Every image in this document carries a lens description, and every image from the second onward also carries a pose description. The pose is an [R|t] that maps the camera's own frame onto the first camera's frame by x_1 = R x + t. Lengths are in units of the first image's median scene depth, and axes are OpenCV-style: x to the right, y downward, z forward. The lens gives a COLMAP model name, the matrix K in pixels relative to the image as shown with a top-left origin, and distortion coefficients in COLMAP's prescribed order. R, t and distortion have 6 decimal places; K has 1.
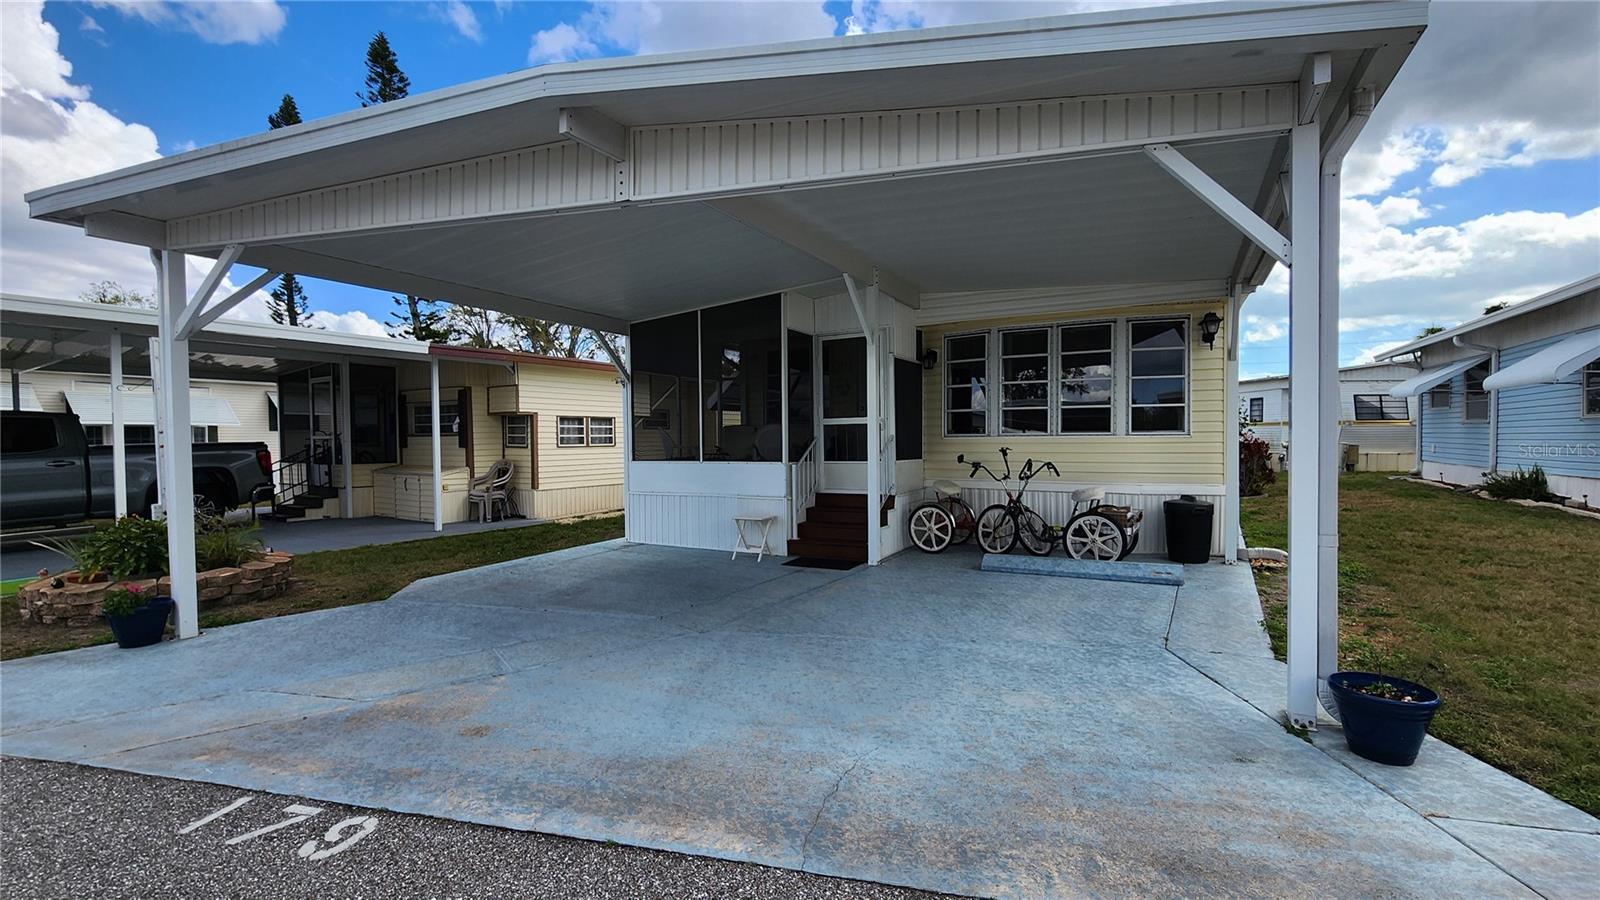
lens RADIAL K [[661.0, 0, 797.0], [0, 661.0, 459.5], [0, 0, 1]] dist [-0.003144, 0.000680]
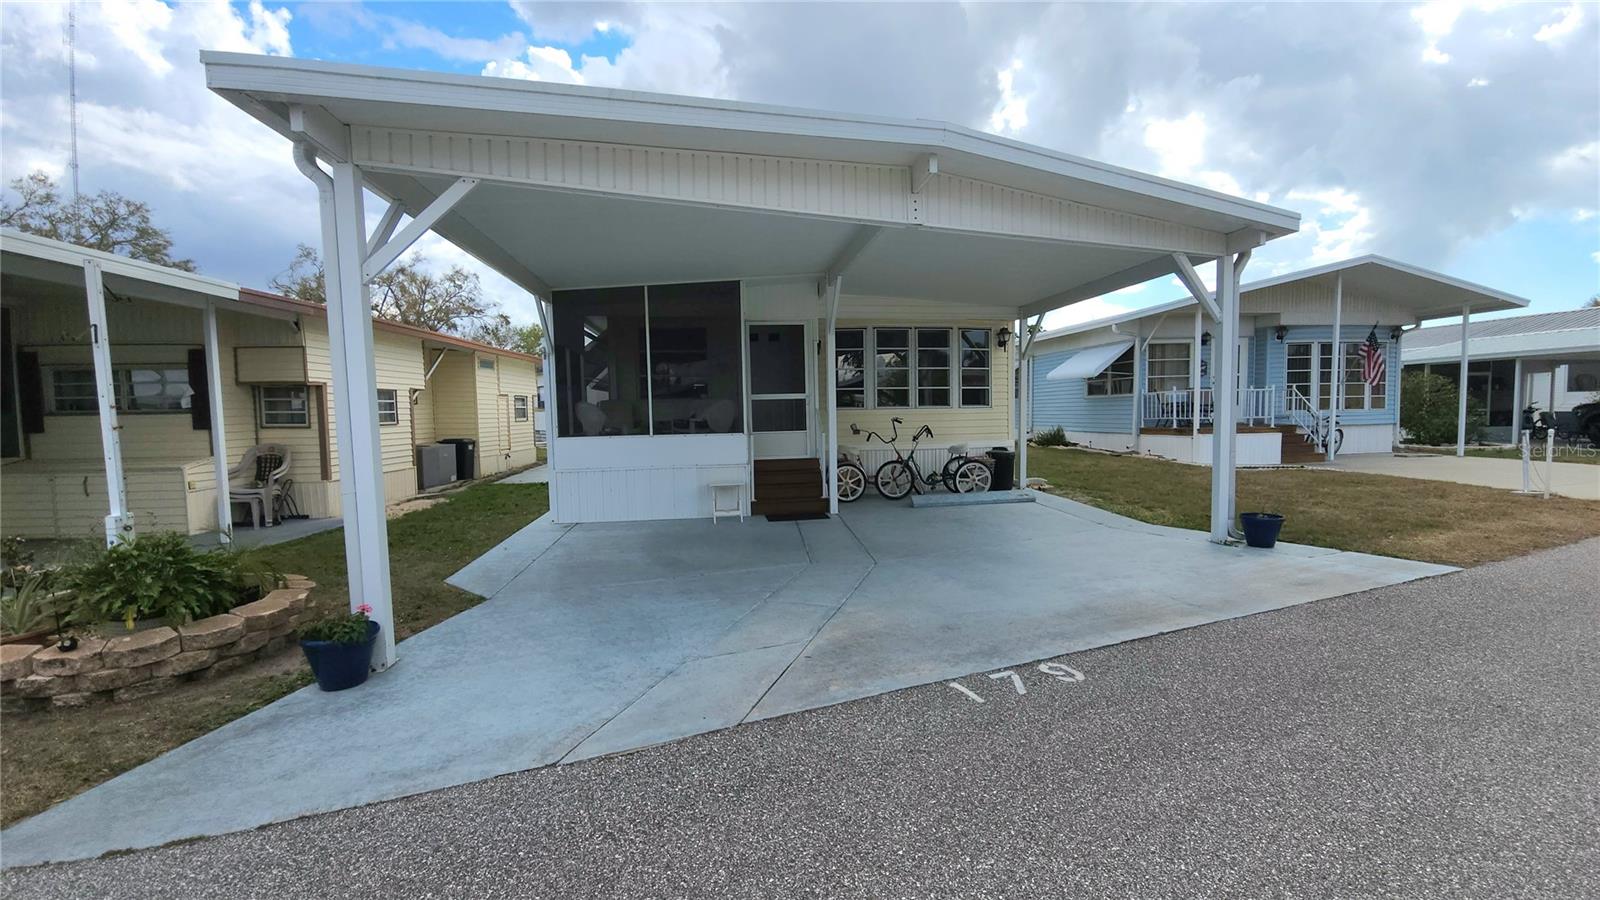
lens RADIAL K [[661.0, 0, 798.9], [0, 661.0, 446.4], [0, 0, 1]] dist [-0.003144, 0.000680]
pose [[0.803061, -0.037297, 0.594729, -0.621256], [0.027703, 0.999297, 0.025260, 0.000887], [-0.595253, -0.003810, 0.803530, 0.044519]]
